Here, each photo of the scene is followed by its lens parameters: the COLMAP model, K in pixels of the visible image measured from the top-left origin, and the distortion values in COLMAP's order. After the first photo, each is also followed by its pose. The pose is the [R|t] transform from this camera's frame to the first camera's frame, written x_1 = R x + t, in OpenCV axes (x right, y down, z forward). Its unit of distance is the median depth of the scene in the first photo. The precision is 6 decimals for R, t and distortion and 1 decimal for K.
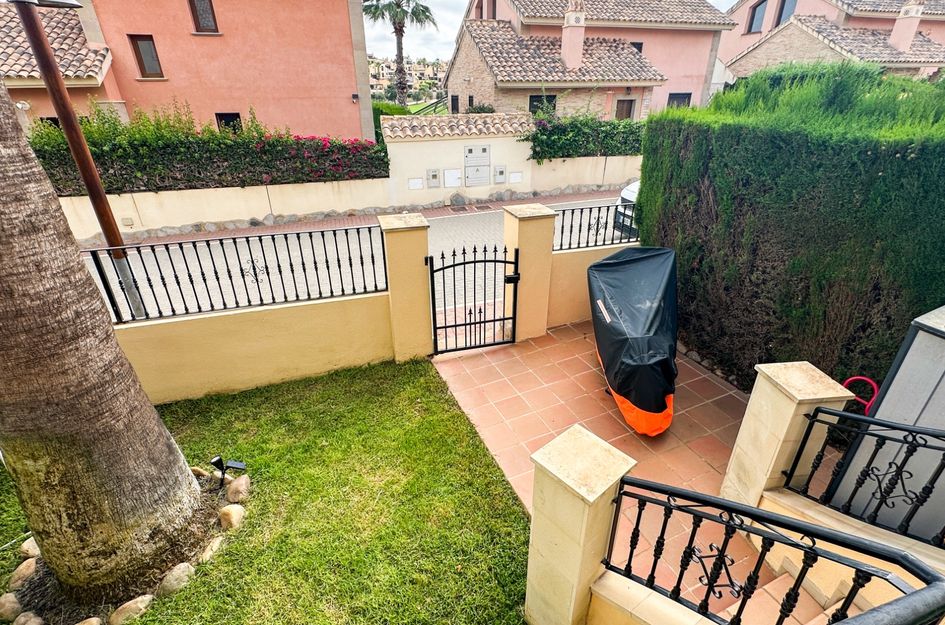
lens RADIAL K [[455.0, 0, 472.5], [0, 455.0, 312.5], [0, 0, 1]] dist [0.000111, -0.000201]
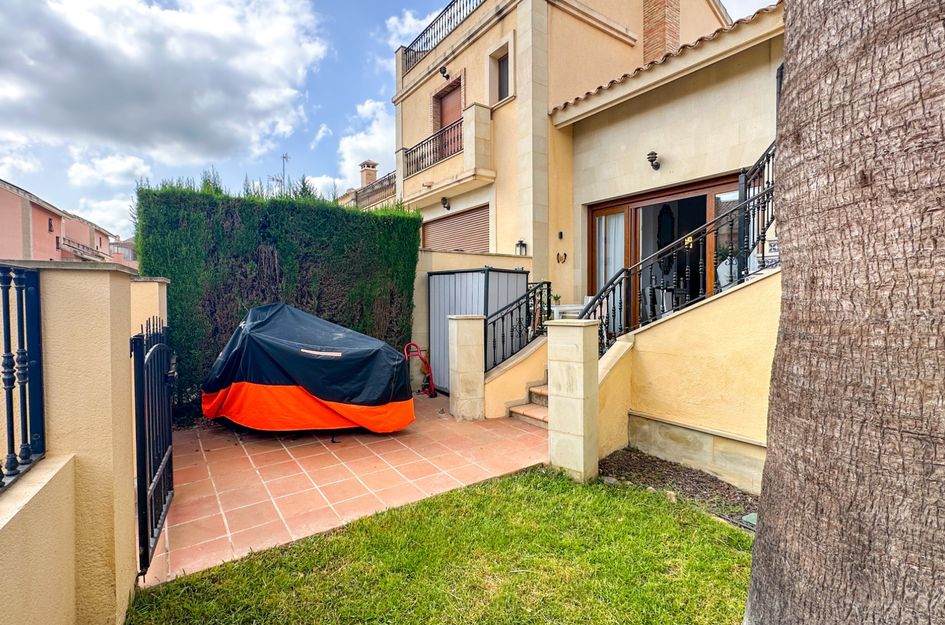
lens RADIAL K [[455.0, 0, 472.5], [0, 455.0, 312.5], [0, 0, 1]] dist [0.000111, -0.000201]
pose [[-0.244312, -0.025135, 0.969371, -0.864966], [0.433173, 0.891549, 0.132290, -0.081651], [-0.867567, 0.452225, -0.206929, 1.031433]]
